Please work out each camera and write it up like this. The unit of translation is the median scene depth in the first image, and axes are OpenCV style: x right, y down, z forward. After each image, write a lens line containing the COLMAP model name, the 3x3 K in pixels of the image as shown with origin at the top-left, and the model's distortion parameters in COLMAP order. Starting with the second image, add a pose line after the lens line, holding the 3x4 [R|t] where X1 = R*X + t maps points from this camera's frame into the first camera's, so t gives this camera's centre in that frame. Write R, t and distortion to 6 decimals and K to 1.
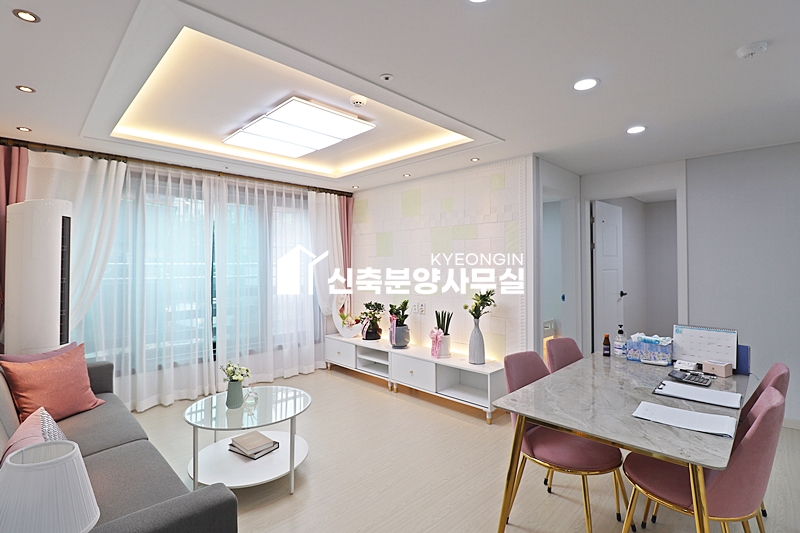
lens RADIAL K [[376.8, 0, 400.6], [0, 376.8, 259.7], [0, 0, 1]] dist [-0.016165, -0.000559]
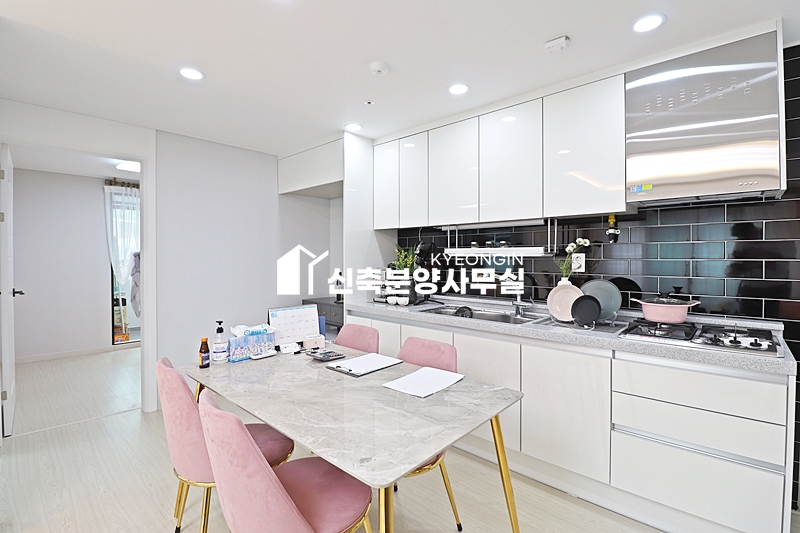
lens RADIAL K [[376.8, 0, 400.6], [0, 376.8, 259.7], [0, 0, 1]] dist [-0.016165, -0.000559]
pose [[-0.049485, -0.006065, 0.998756, -0.211124], [-0.012989, 0.999901, 0.005428, 0.044037], [-0.998690, -0.012704, -0.049559, 0.733078]]
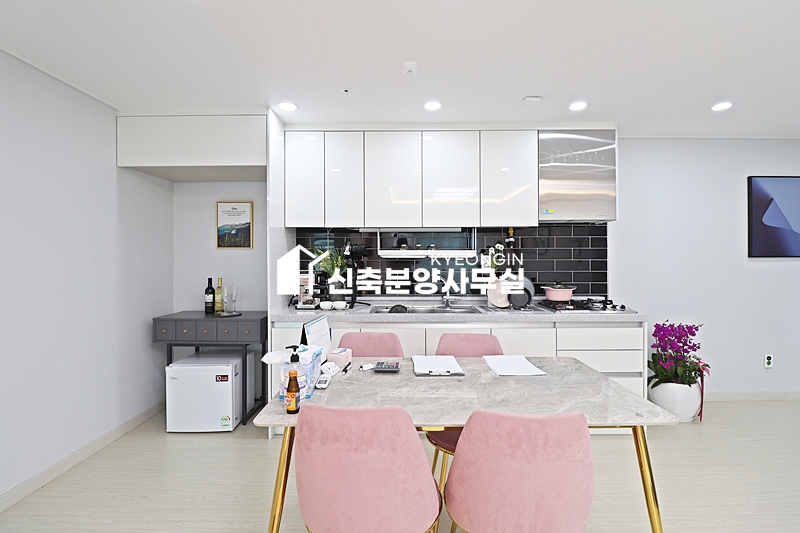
lens RADIAL K [[376.8, 0, 400.6], [0, 376.8, 259.7], [0, 0, 1]] dist [-0.016165, -0.000559]
pose [[-0.710802, -0.001050, 0.703391, 0.086100], [-0.007602, 0.999952, -0.006190, 0.052367], [-0.703351, -0.009746, -0.710776, 1.406340]]
